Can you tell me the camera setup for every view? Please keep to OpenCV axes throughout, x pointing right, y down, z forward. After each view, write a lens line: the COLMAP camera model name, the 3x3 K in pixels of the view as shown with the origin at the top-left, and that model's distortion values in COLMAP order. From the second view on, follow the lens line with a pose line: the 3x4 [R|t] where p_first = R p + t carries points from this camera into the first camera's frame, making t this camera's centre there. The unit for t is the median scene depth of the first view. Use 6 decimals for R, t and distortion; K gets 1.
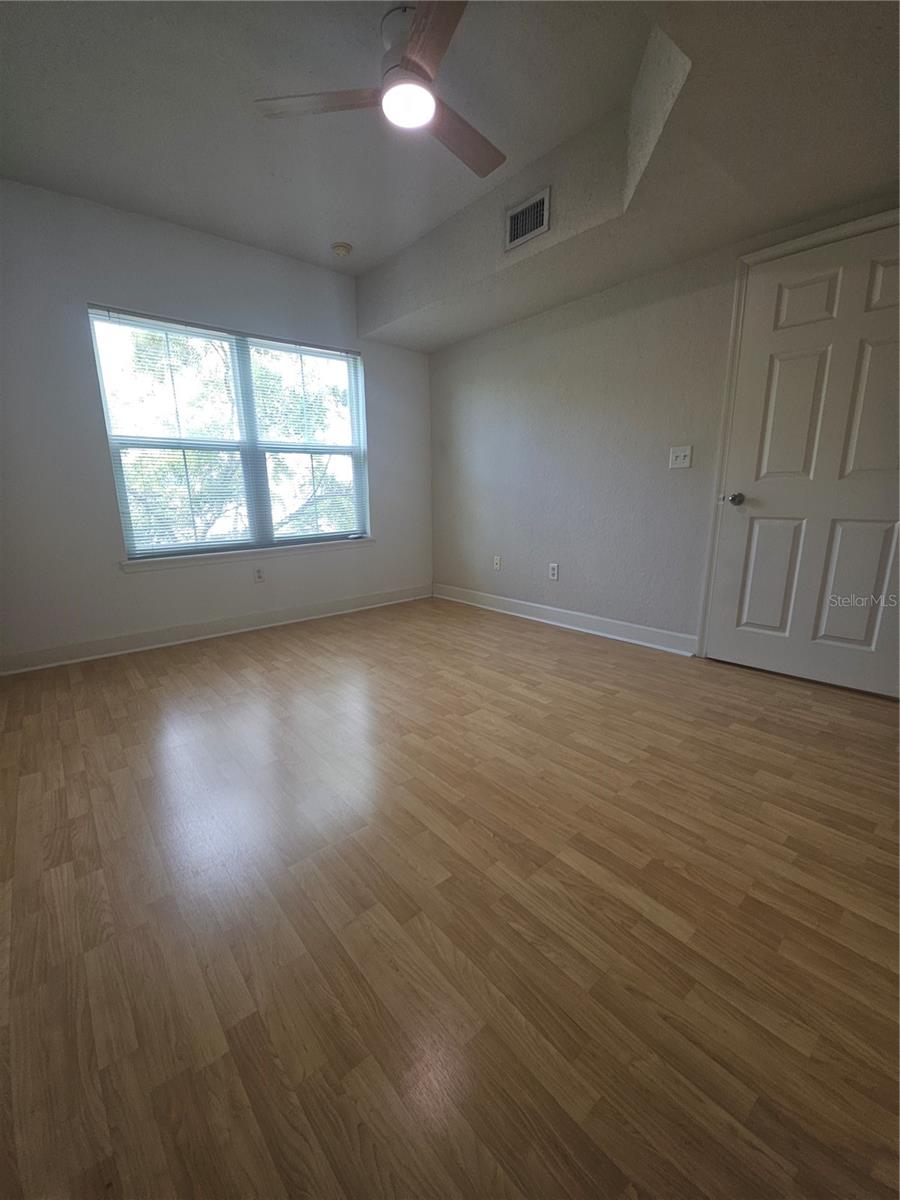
lens RADIAL K [[477.1, 0, 450.9], [0, 477.1, 607.2], [0, 0, 1]] dist [-0.004076, -0.008723]
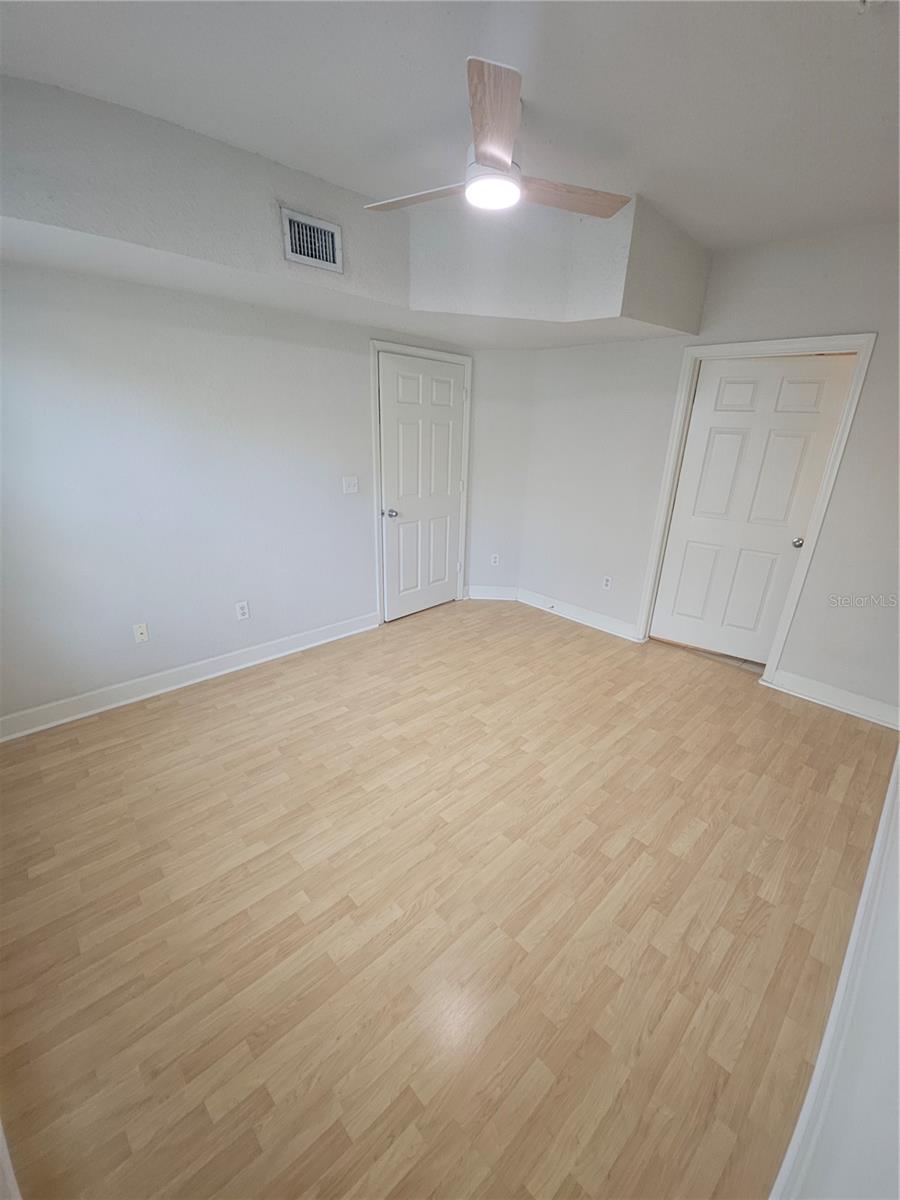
lens RADIAL K [[477.1, 0, 450.9], [0, 477.1, 607.2], [0, 0, 1]] dist [-0.004076, -0.008723]
pose [[-0.050897, -0.344904, 0.937257, -0.921473], [0.198786, 0.916196, 0.347949, -0.454420], [-0.978720, 0.204023, 0.021931, 0.877804]]
